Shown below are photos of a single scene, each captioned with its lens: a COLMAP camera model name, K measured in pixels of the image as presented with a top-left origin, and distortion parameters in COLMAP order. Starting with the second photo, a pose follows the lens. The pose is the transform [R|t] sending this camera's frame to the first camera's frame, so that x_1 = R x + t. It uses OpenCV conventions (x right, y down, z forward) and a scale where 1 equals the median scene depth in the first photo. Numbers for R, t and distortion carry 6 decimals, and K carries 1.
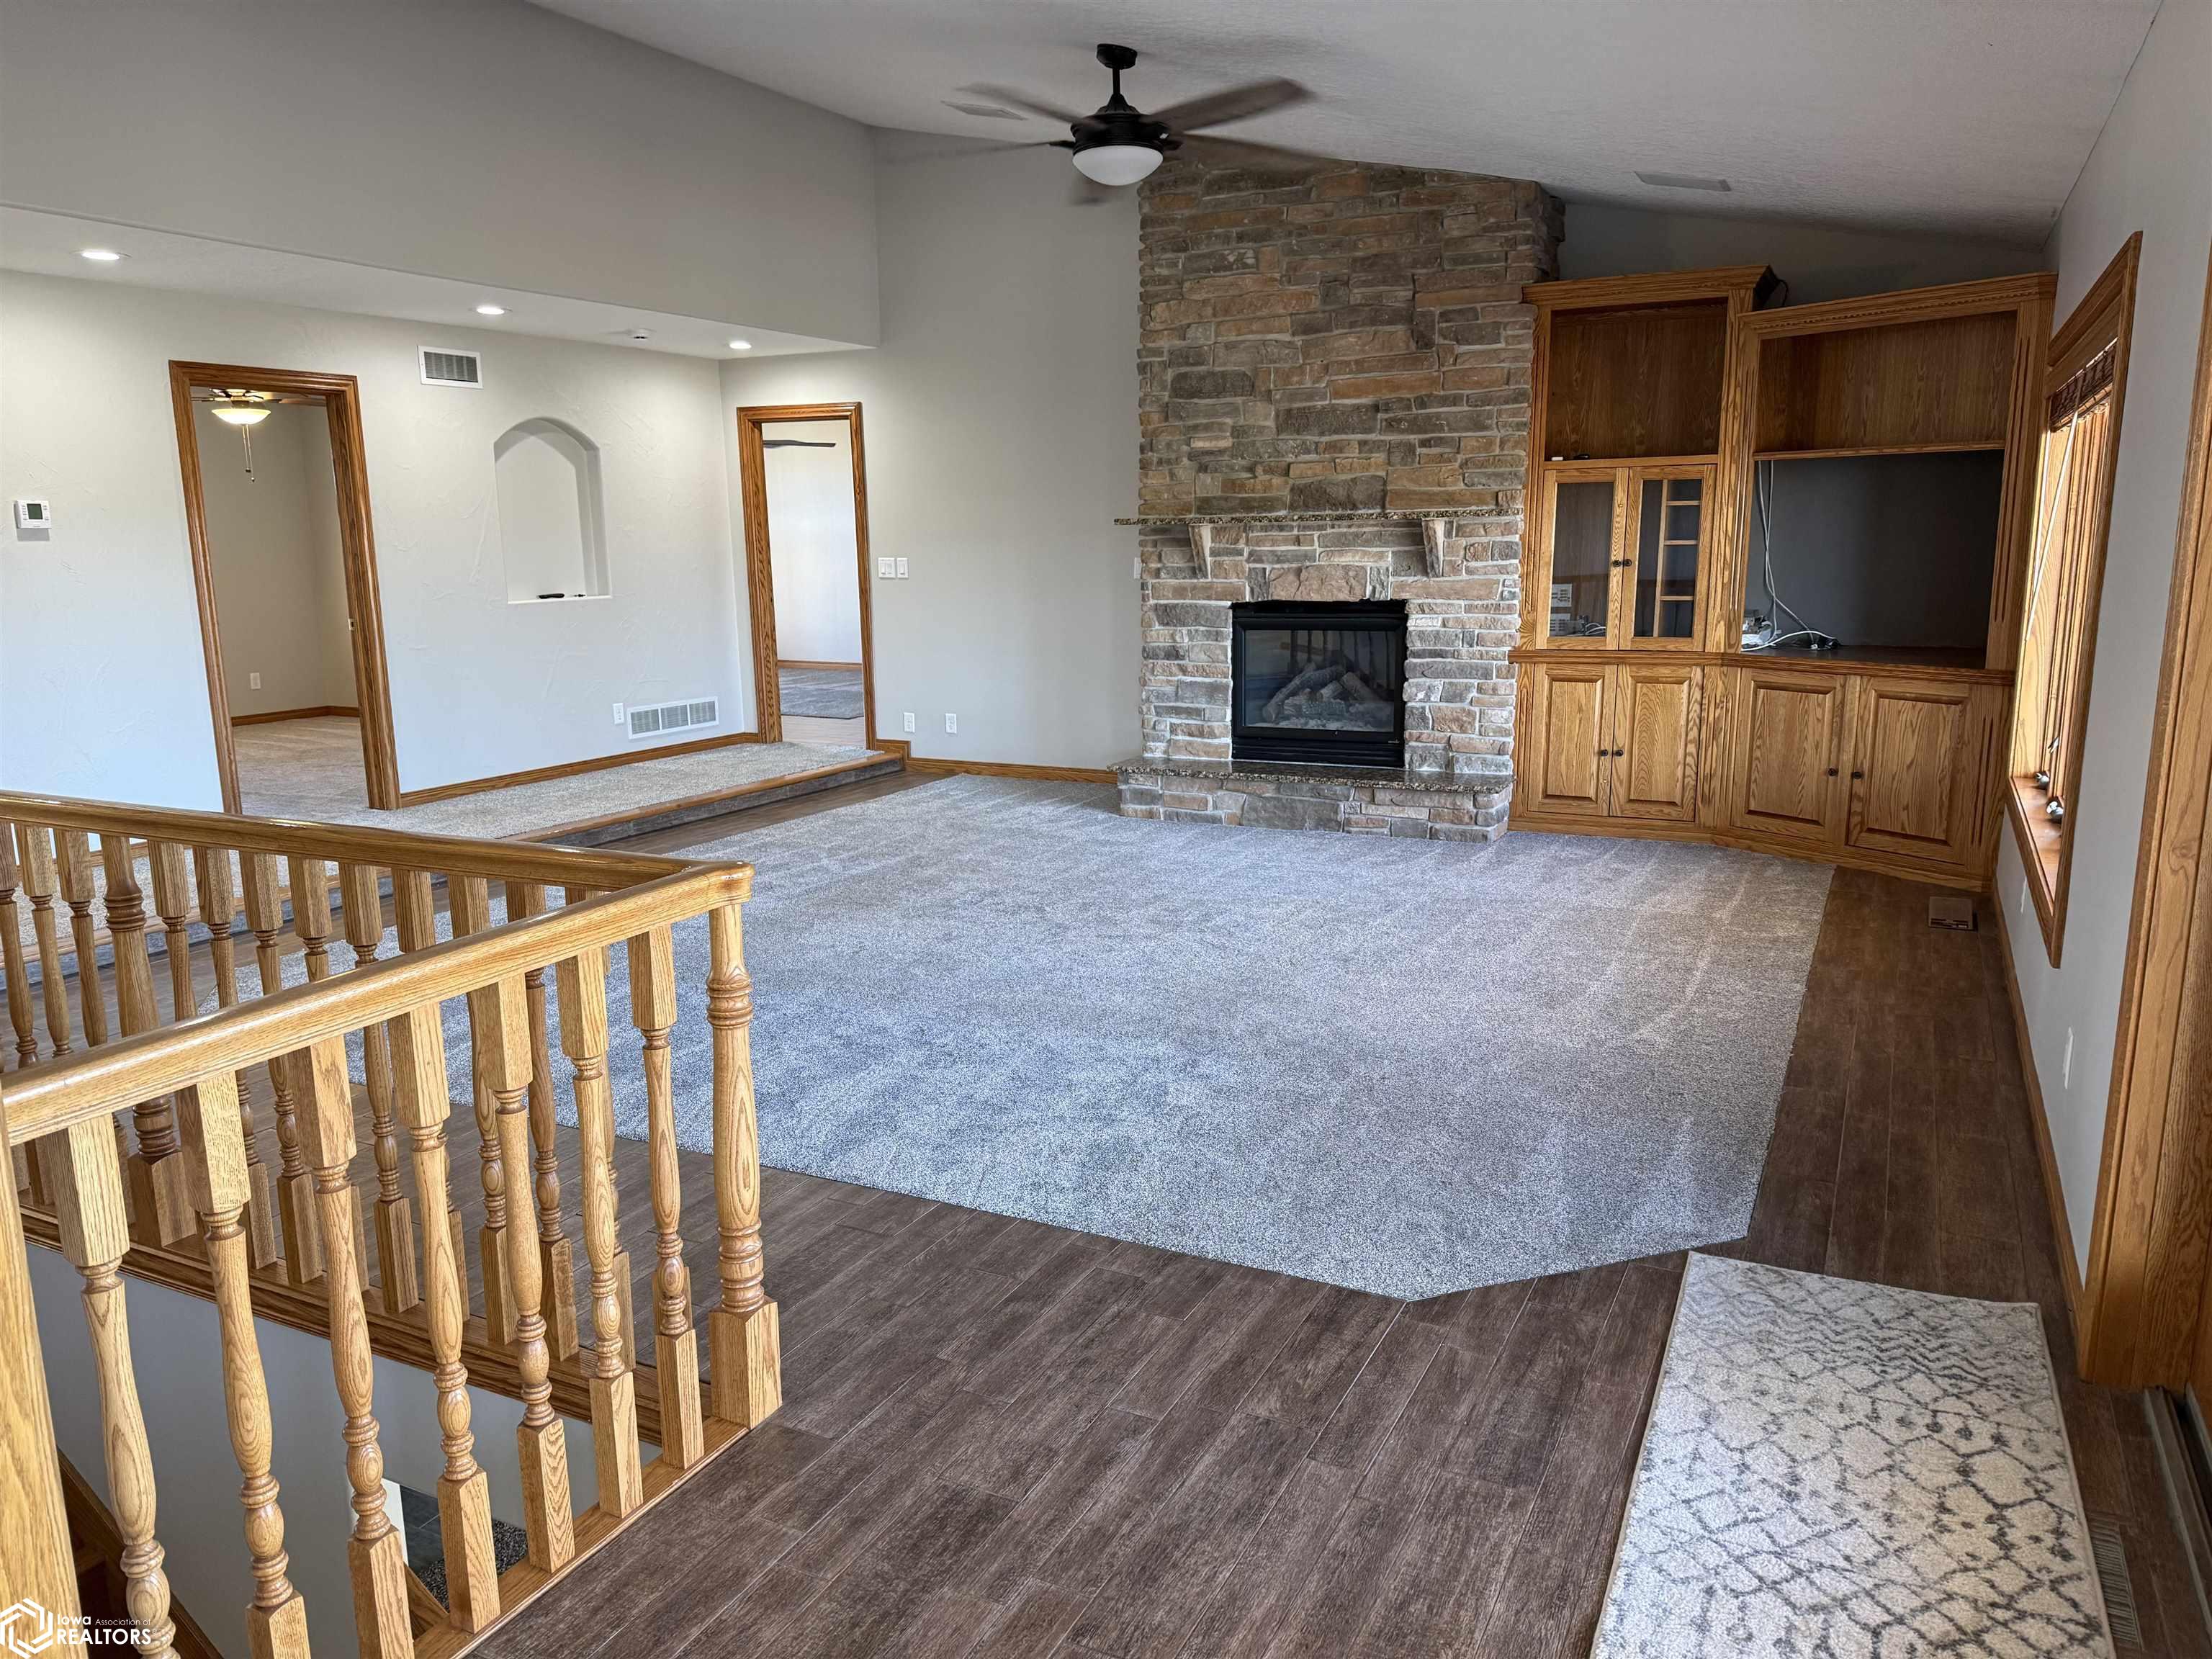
lens RADIAL K [[1539.9, 0, 1103.7], [0, 1539.9, 829.3], [0, 0, 1]] dist [0.072818, -0.029884]
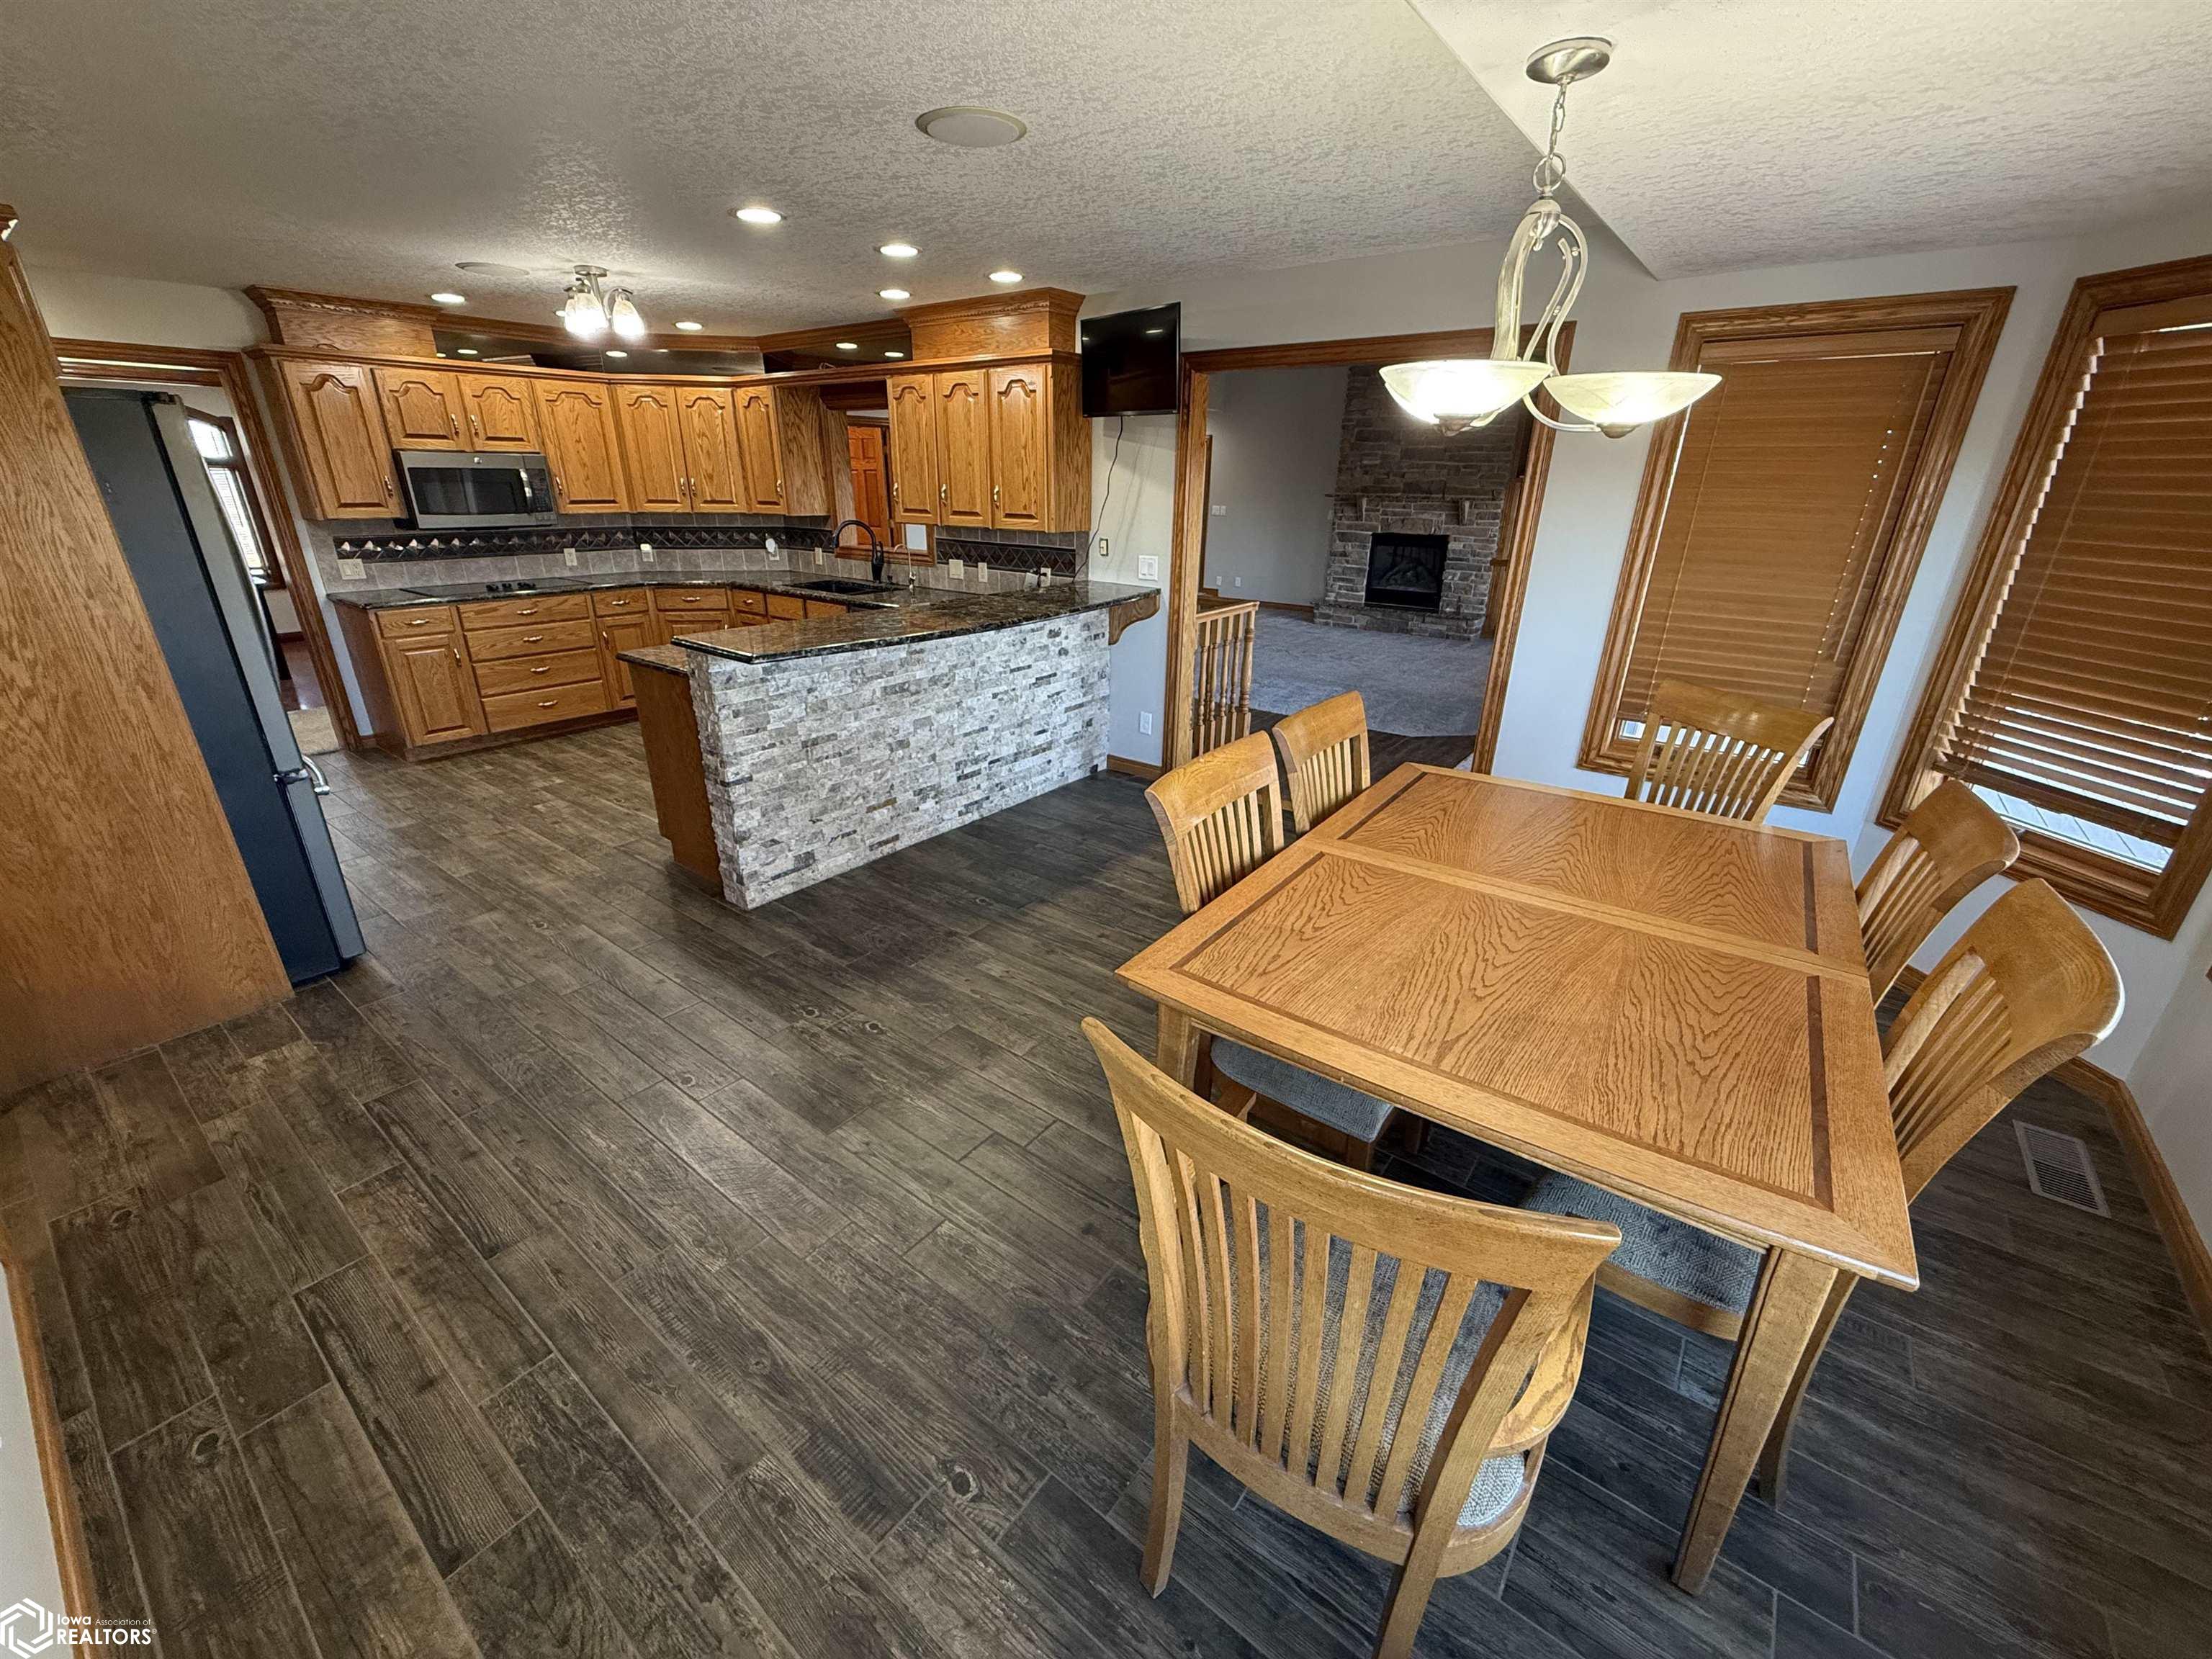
lens RADIAL K [[882.2, 0, 1102.7], [0, 882.2, 824.5], [0, 0, 1]] dist [-0.006105, 0.000080]
pose [[0.982627, 0.092543, -0.160871, -0.065000], [-0.061027, 0.979724, 0.190833, 0.058281], [0.175270, -0.177701, 0.968351, -0.461244]]
